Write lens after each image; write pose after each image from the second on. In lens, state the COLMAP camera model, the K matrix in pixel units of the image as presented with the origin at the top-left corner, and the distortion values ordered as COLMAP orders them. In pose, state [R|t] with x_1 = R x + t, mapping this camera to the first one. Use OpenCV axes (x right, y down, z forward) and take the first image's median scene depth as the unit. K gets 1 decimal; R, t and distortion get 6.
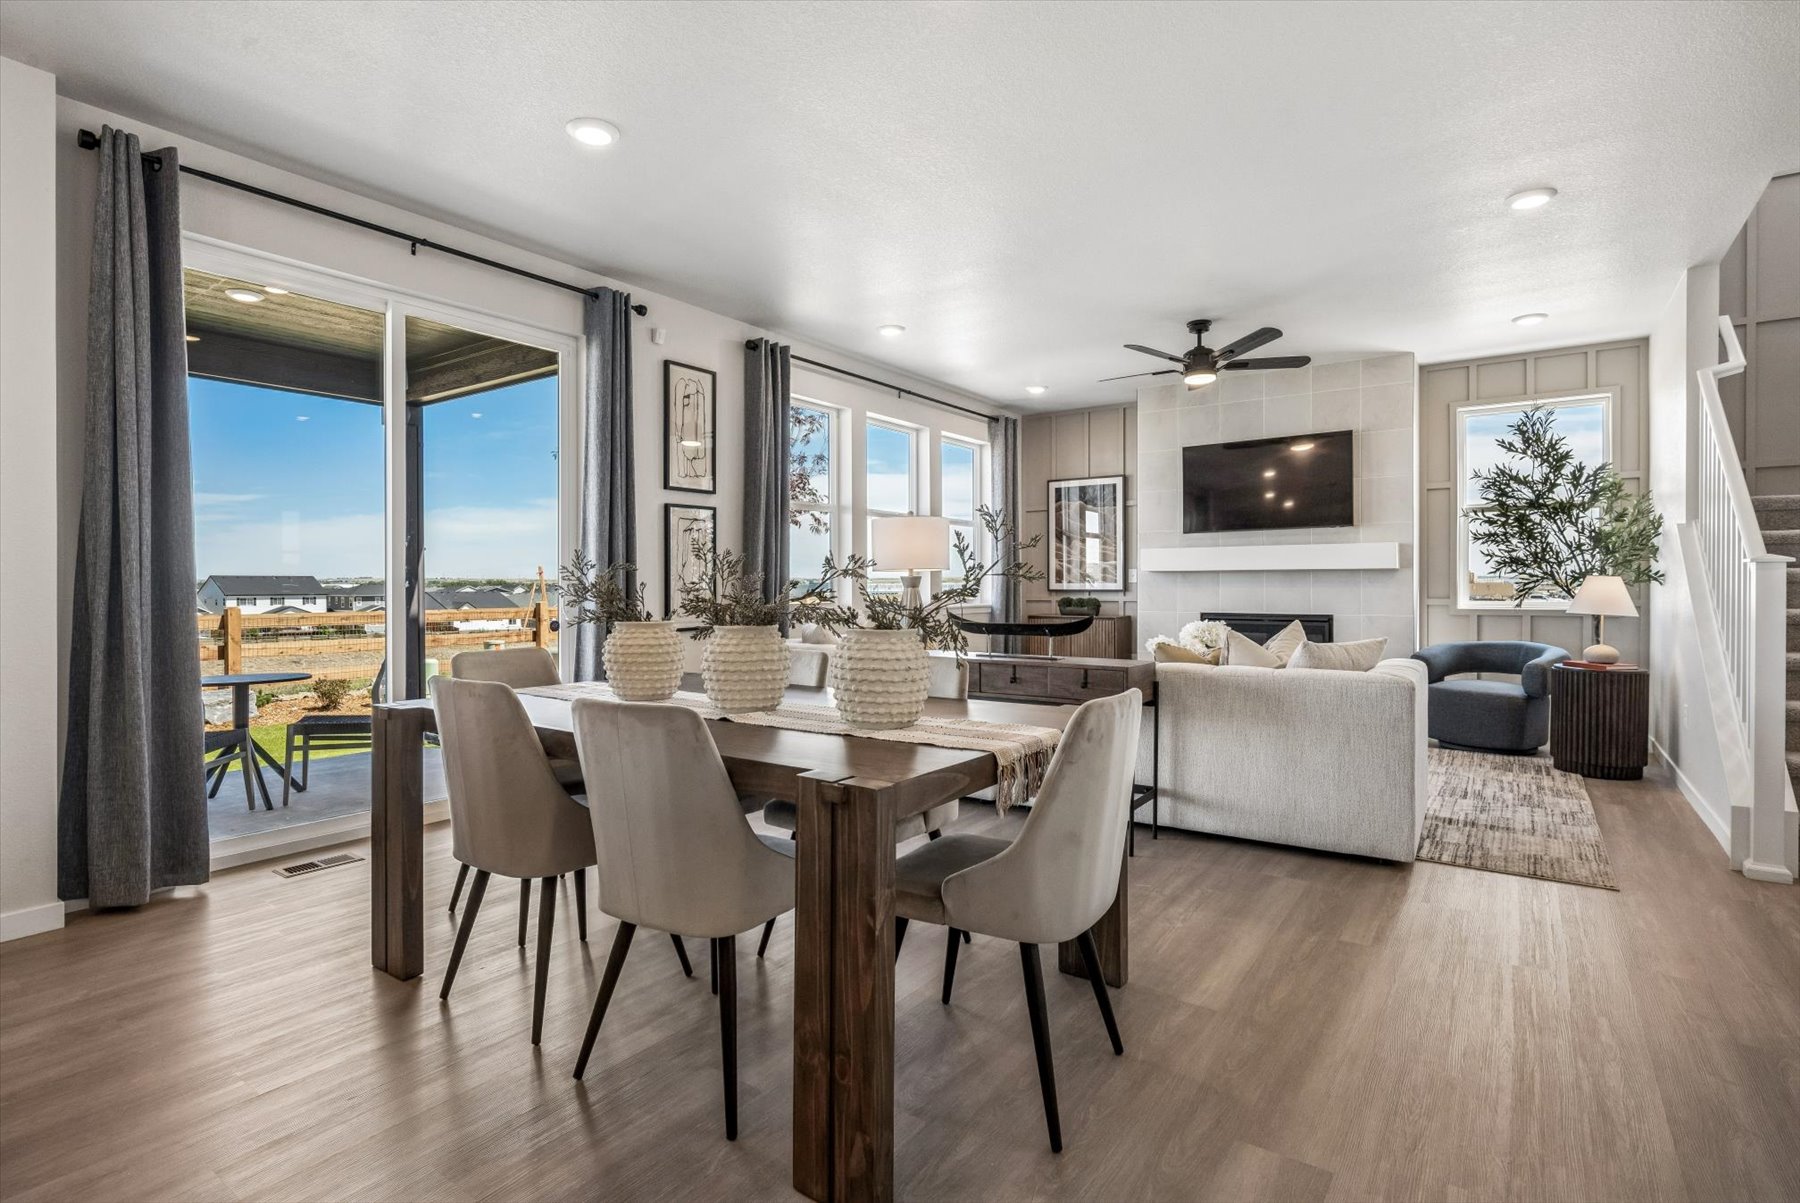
lens RADIAL K [[911.4, 0, 888.4], [0, 911.4, 601.5], [0, 0, 1]] dist [-0.004718, 0.000913]
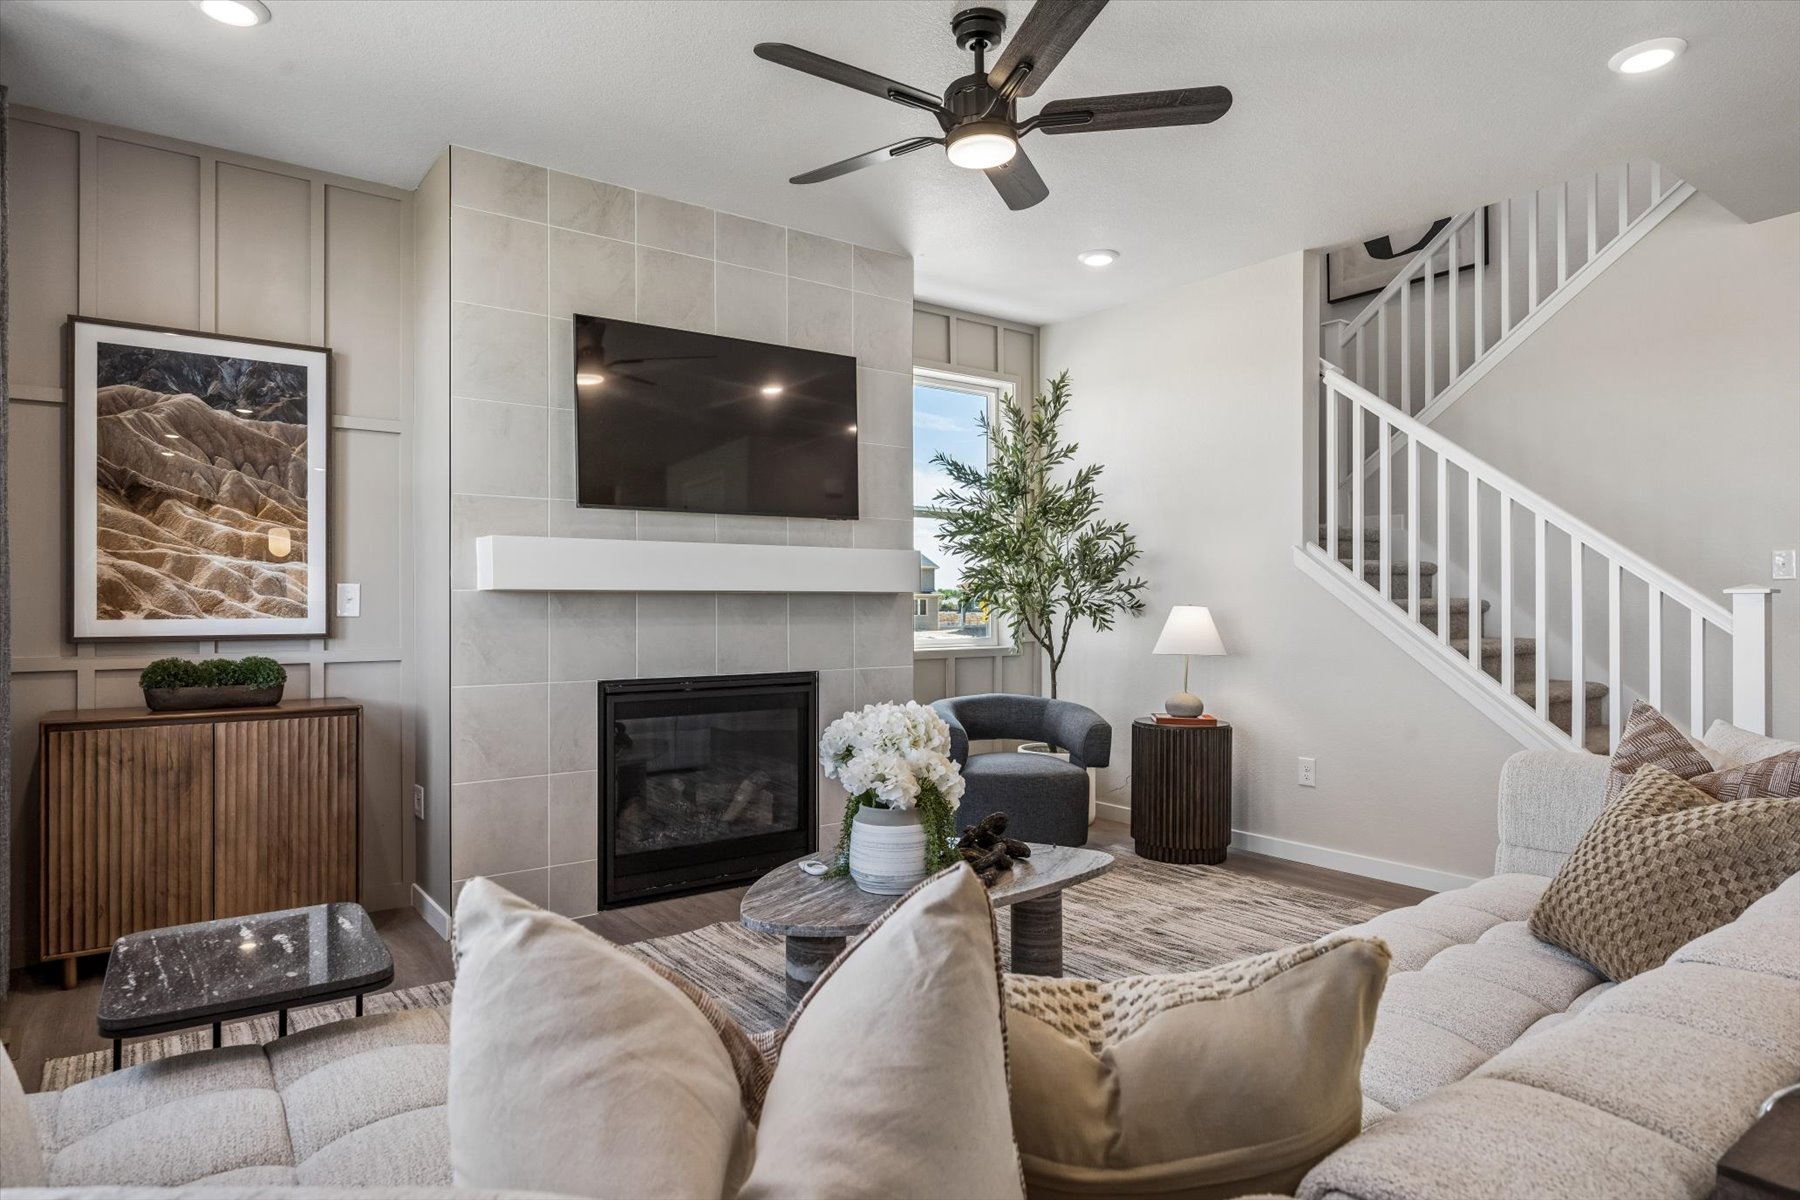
lens RADIAL K [[1029.4, 0, 900.2], [0, 1029.4, 602.0], [0, 0, 1]] dist [-0.000983, -0.000412]
pose [[0.322435, 0.005750, 0.946574, -0.090549], [0.019056, 0.999739, -0.012564, -0.016524], [-0.946400, 0.022089, 0.322241, 0.615485]]
